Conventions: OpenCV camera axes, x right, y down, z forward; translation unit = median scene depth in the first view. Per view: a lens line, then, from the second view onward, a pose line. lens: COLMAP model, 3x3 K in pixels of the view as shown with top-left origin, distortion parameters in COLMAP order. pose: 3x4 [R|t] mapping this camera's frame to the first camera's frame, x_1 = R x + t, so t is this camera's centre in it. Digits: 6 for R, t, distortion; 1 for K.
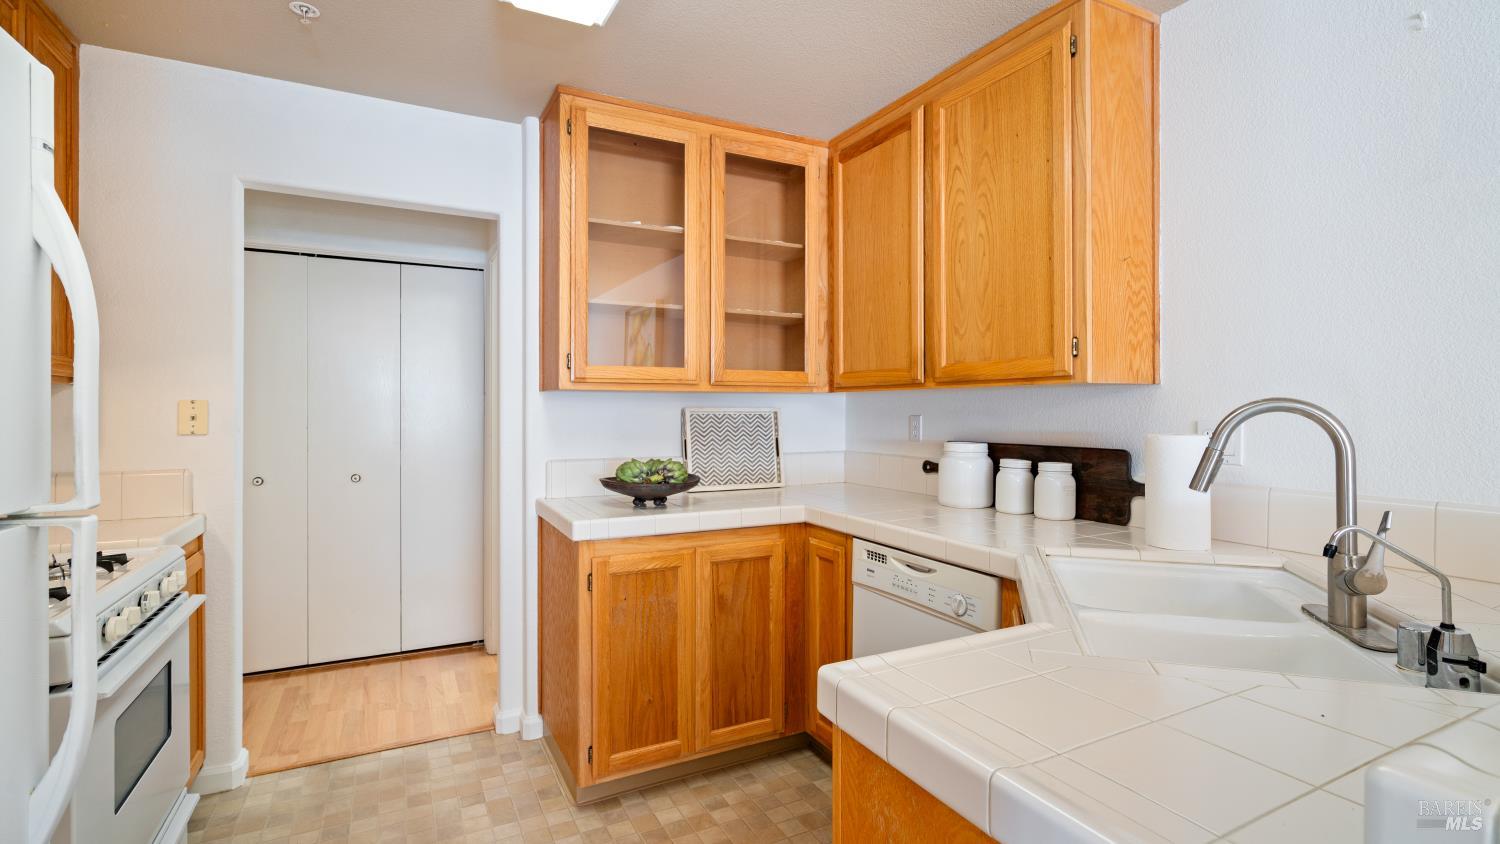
lens RADIAL K [[687.1, 0, 756.9], [0, 687.1, 414.2], [0, 0, 1]] dist [0.000168, 0.000474]
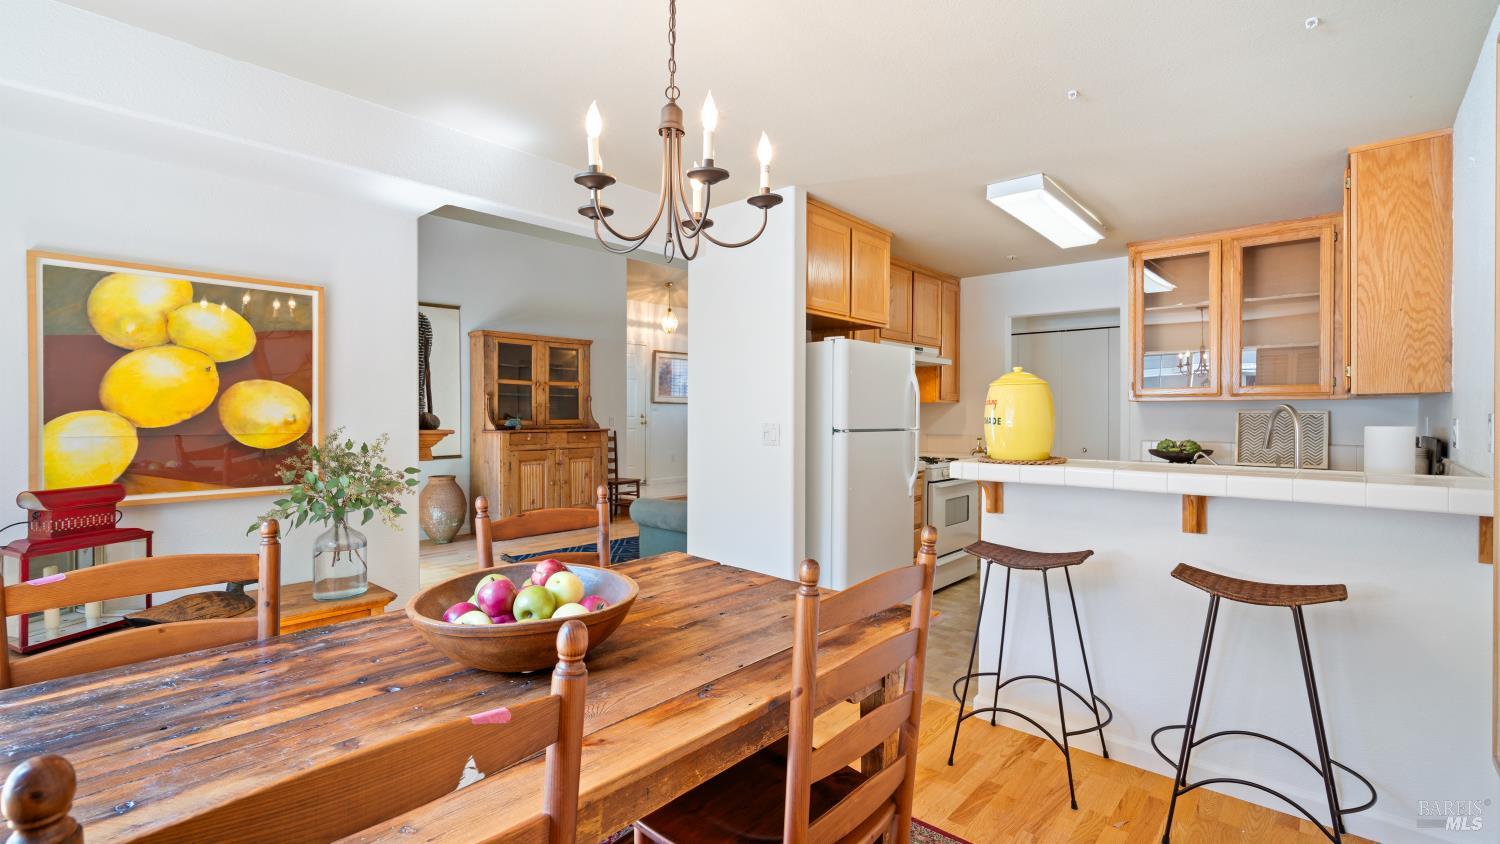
lens RADIAL K [[687.1, 0, 754.1], [0, 687.1, 419.5], [0, 0, 1]] dist [0.000168, 0.000474]
pose [[0.364084, 0.009753, -0.931315, 1.389603], [-0.008853, 0.999936, 0.007011, 0.014186], [0.931324, 0.005692, 0.364147, -0.833350]]
